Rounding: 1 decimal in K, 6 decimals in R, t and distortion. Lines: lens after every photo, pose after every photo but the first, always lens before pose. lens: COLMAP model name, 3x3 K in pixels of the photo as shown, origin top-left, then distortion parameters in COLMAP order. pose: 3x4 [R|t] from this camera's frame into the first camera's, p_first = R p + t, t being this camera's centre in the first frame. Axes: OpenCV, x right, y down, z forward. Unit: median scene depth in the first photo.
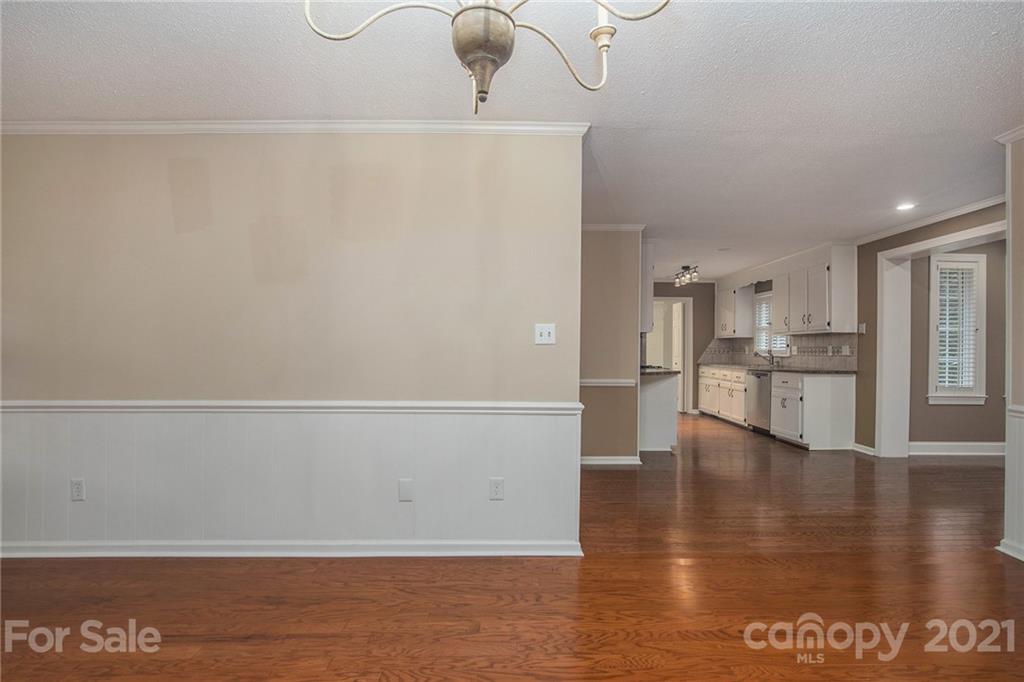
lens RADIAL K [[473.9, 0, 514.0], [0, 473.9, 352.2], [0, 0, 1]] dist [-0.000154, 0.000089]
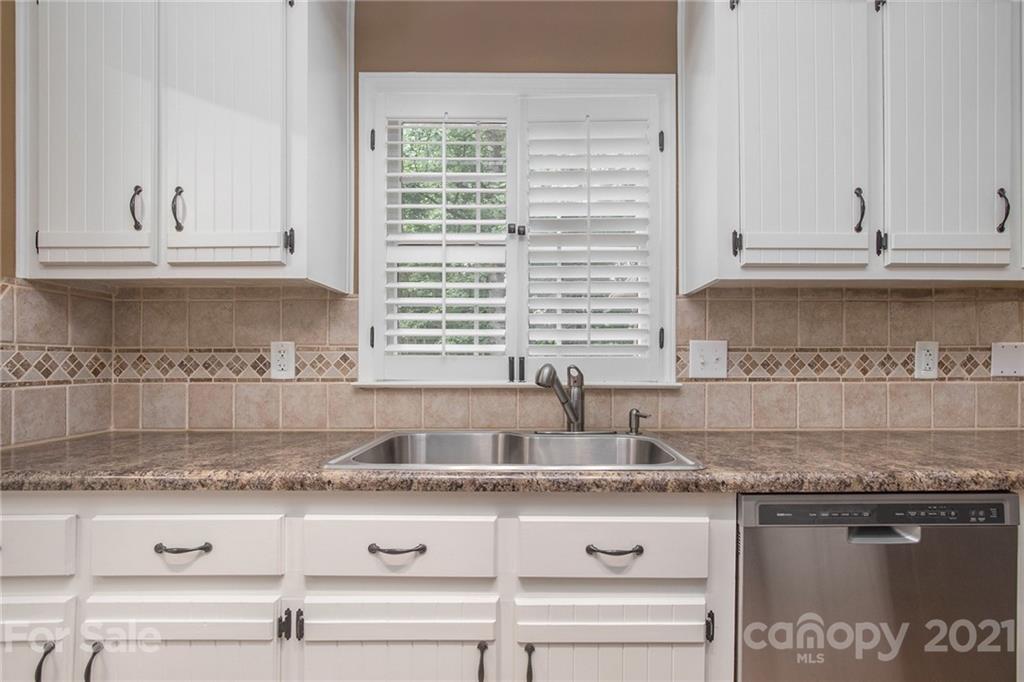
lens RADIAL K [[513.8, 0, 507.8], [0, 513.8, 365.2], [0, 0, 1]] dist [-0.002809, -0.000344]
pose [[-0.016184, -0.004970, 0.999857, 0.362108], [0.006554, 0.999966, 0.005077, -0.002812], [-0.999848, 0.006635, -0.016151, 1.165669]]
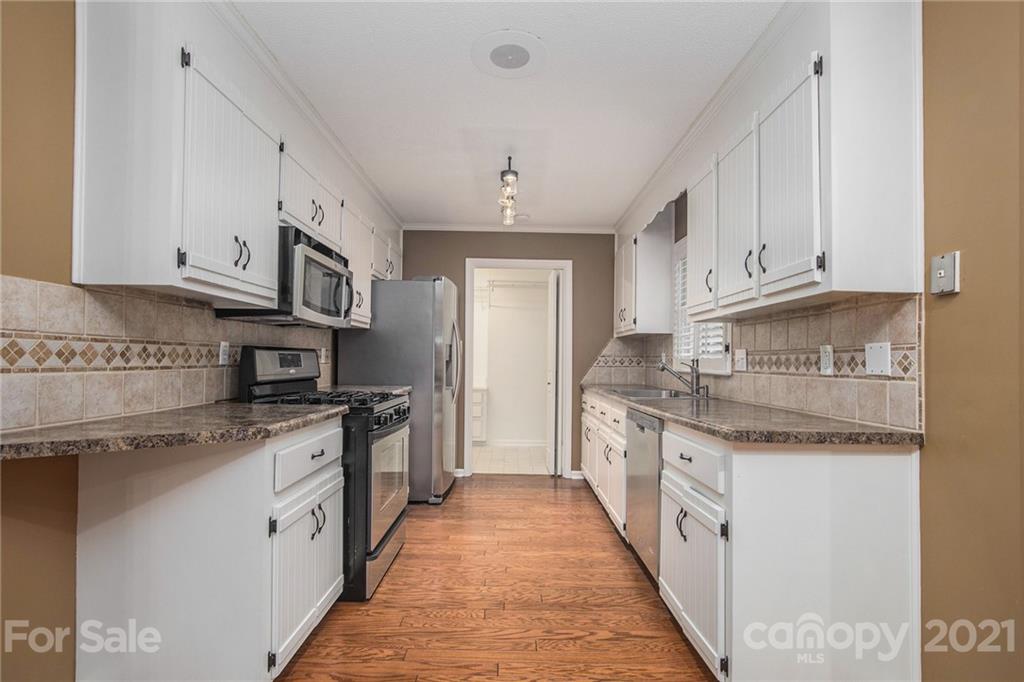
lens RADIAL K [[481.9, 0, 511.8], [0, 481.9, 356.5], [0, 0, 1]] dist [-0.024970, -0.000195]
pose [[0.999959, 0.008582, 0.002750, 0.422339], [-0.008542, 0.999863, -0.014160, 0.001084], [-0.002872, 0.014136, 0.999896, 0.632907]]
